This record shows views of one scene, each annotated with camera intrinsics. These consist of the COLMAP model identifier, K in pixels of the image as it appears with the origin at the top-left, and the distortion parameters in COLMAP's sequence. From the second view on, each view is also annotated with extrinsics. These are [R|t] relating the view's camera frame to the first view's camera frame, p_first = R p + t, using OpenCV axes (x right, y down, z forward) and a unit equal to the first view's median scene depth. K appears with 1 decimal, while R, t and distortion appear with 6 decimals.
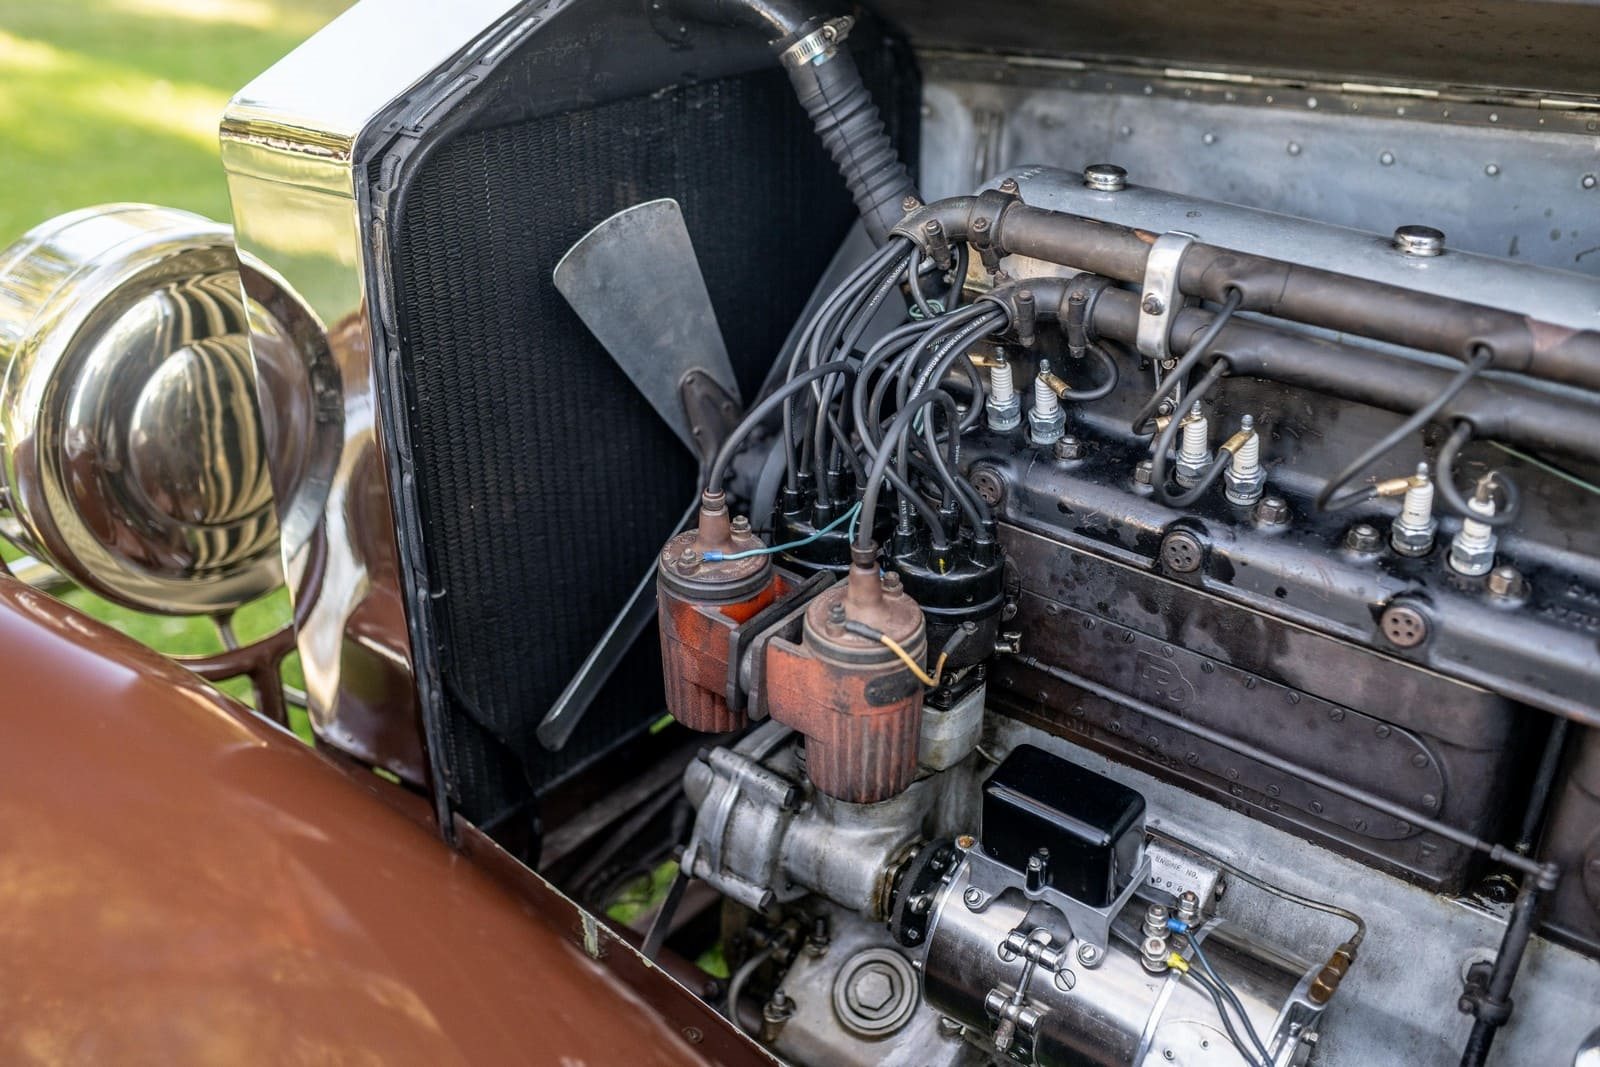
lens RADIAL K [[1545.2, 0, 799.1], [0, 1545.2, 529.5], [0, 0, 1]] dist [-0.032548, 0.000000]
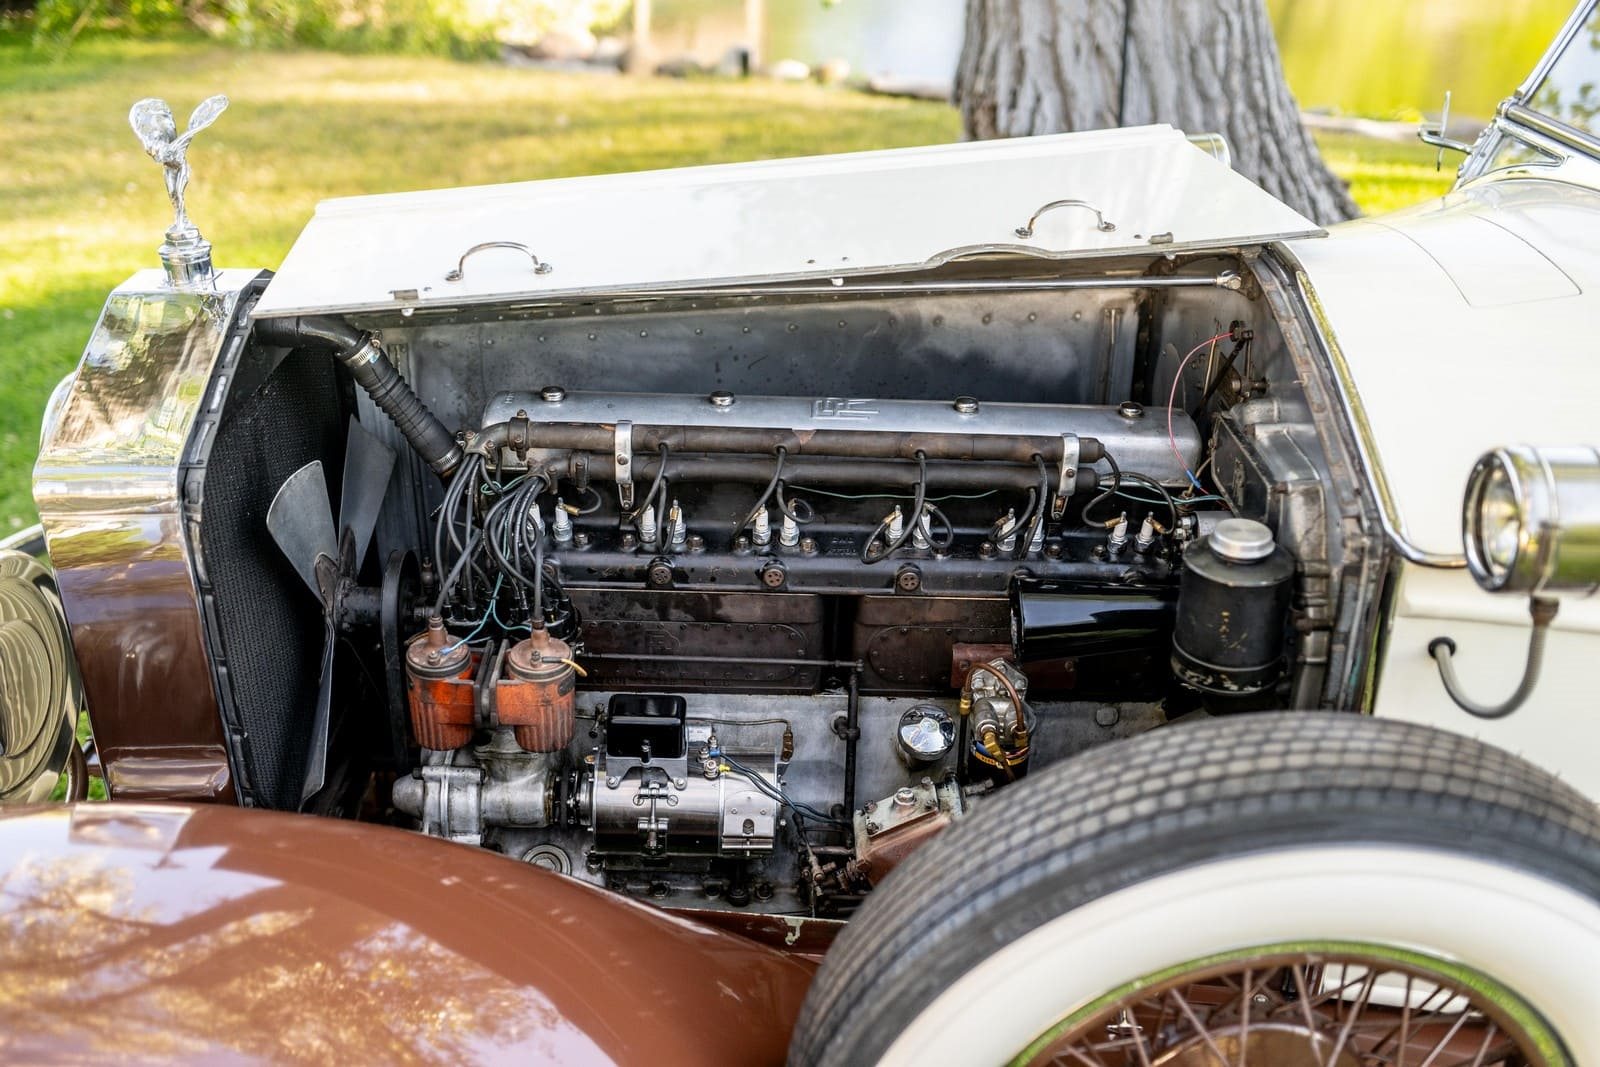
lens RADIAL K [[1545.2, 0, 799.8], [0, 1545.2, 535.7], [0, 0, 1]] dist [-0.032548, 0.000000]
pose [[0.781886, -0.272803, 0.560565, -0.692812], [0.272967, 0.958209, 0.085581, -0.150250], [-0.560485, 0.086101, 0.823676, -0.718811]]
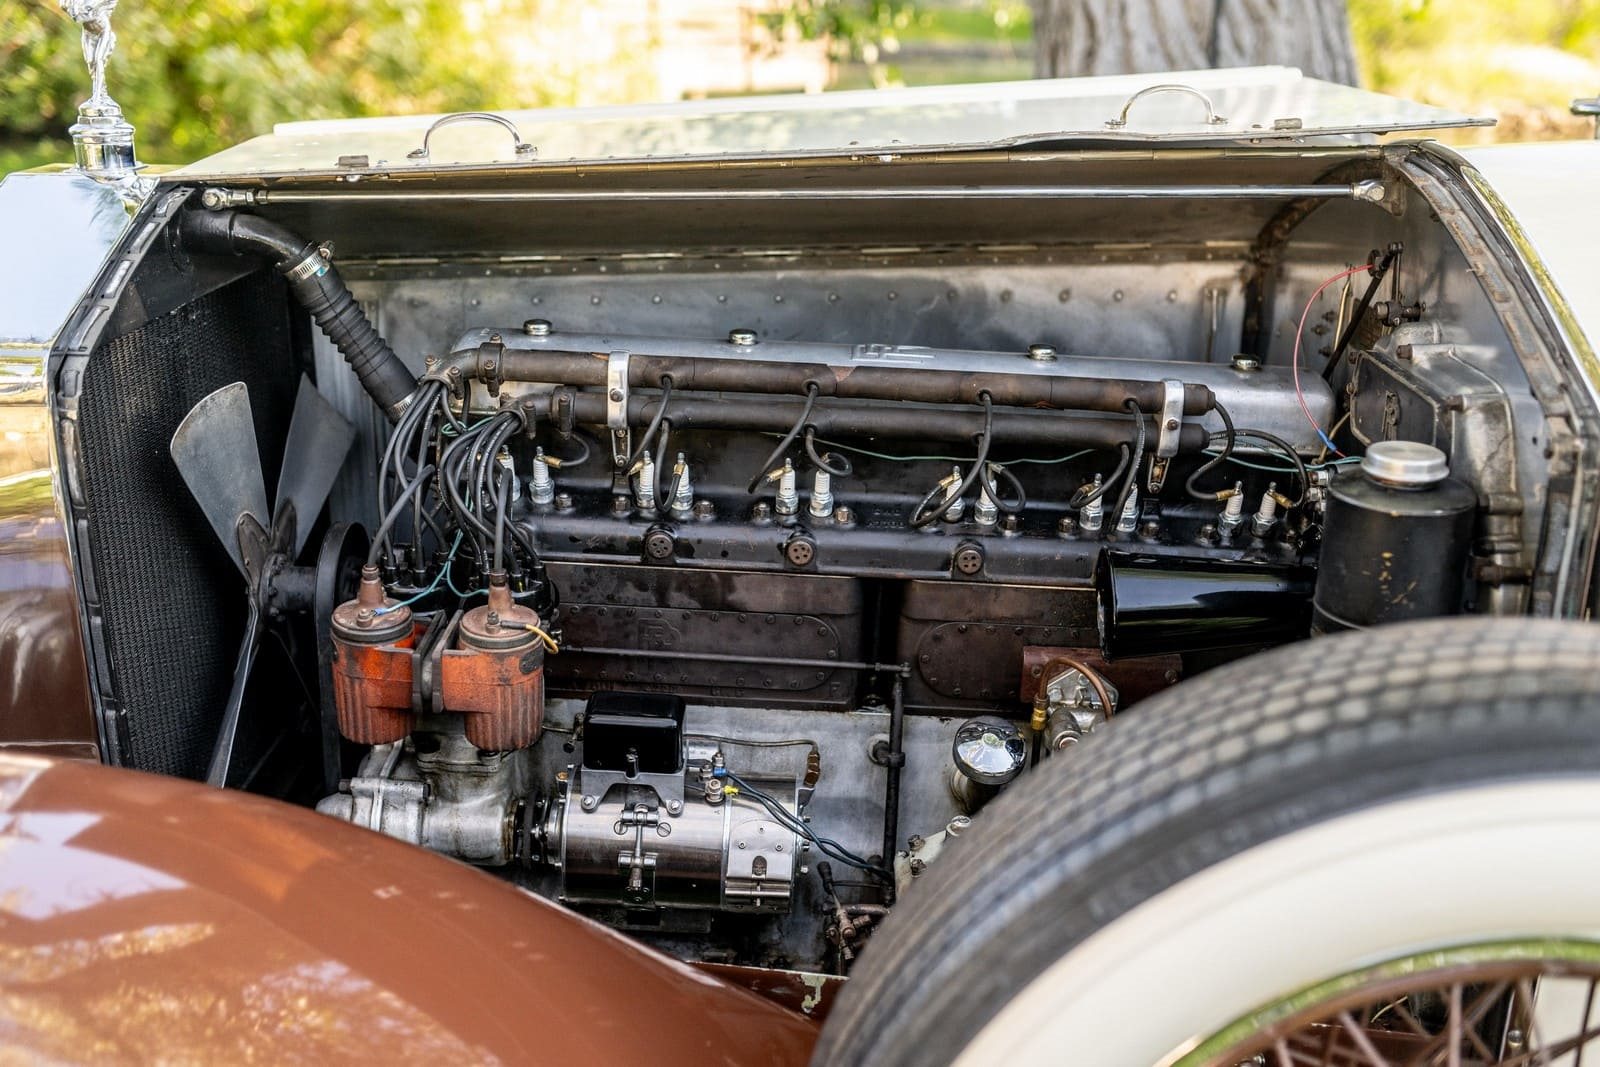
lens RADIAL K [[1611.1, 0, 798.0], [0, 1611.1, 526.4], [0, 0, 1]] dist [-0.031384, 0.000000]
pose [[0.805707, -0.183025, 0.563327, -0.556076], [0.251113, 0.966911, -0.045009, 0.103723], [-0.536449, 0.177723, 0.825007, -0.440153]]
